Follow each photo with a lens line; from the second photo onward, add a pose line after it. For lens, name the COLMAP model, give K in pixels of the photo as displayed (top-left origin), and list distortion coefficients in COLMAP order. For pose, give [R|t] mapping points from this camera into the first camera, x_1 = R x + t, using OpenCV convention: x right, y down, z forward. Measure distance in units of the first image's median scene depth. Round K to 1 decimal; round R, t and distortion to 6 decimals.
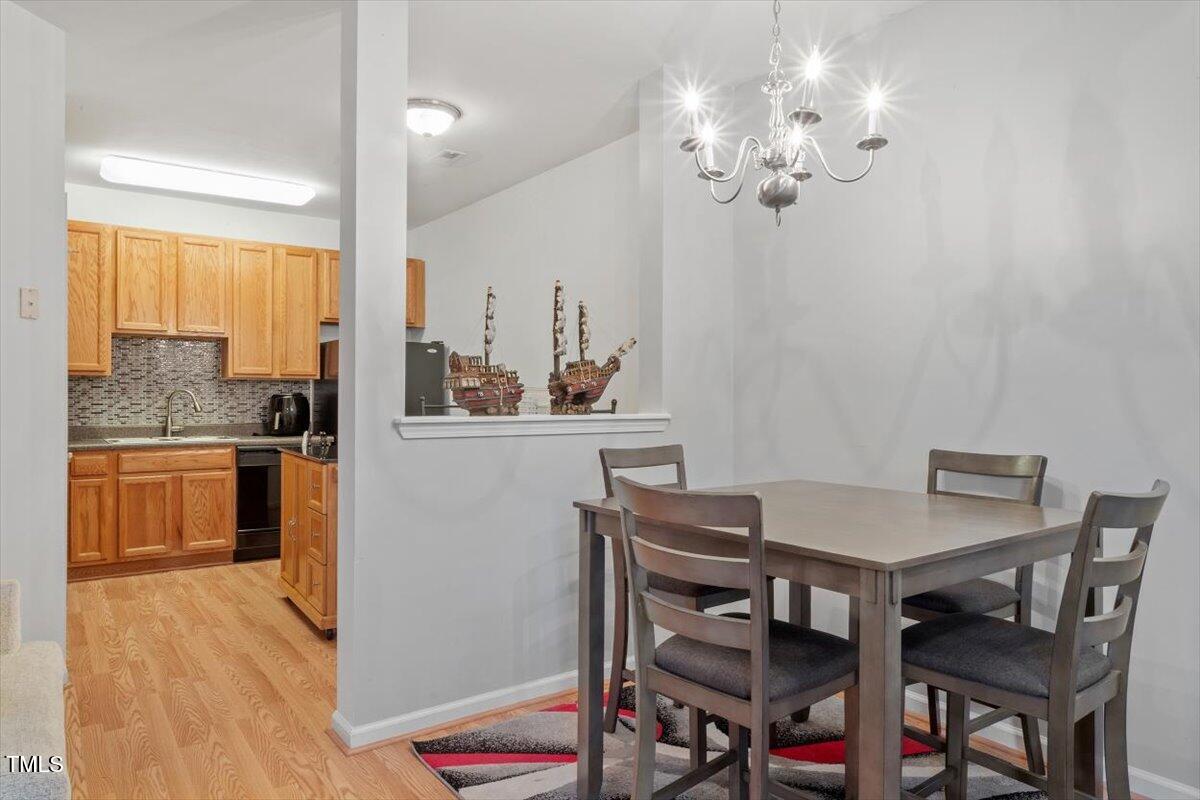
lens RADIAL K [[759.8, 0, 603.2], [0, 759.8, 398.8], [0, 0, 1]] dist [-0.014229, -0.002760]
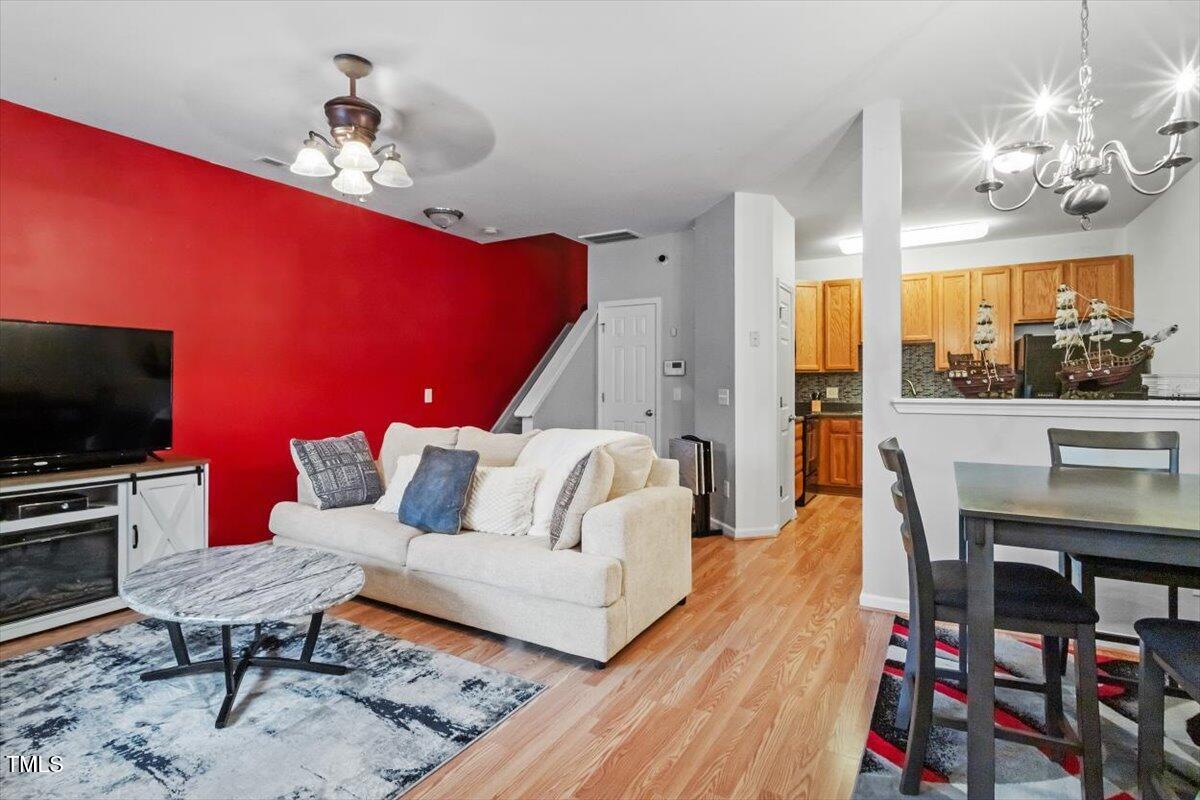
lens RADIAL K [[589.4, 0, 595.3], [0, 589.4, 382.6], [0, 0, 1]] dist [0.000656, -0.000084]
pose [[0.381197, -0.006696, -0.924470, 0.292337], [0.000755, 0.999976, -0.006932, 0.000377], [0.924493, 0.001945, 0.381193, 0.003283]]
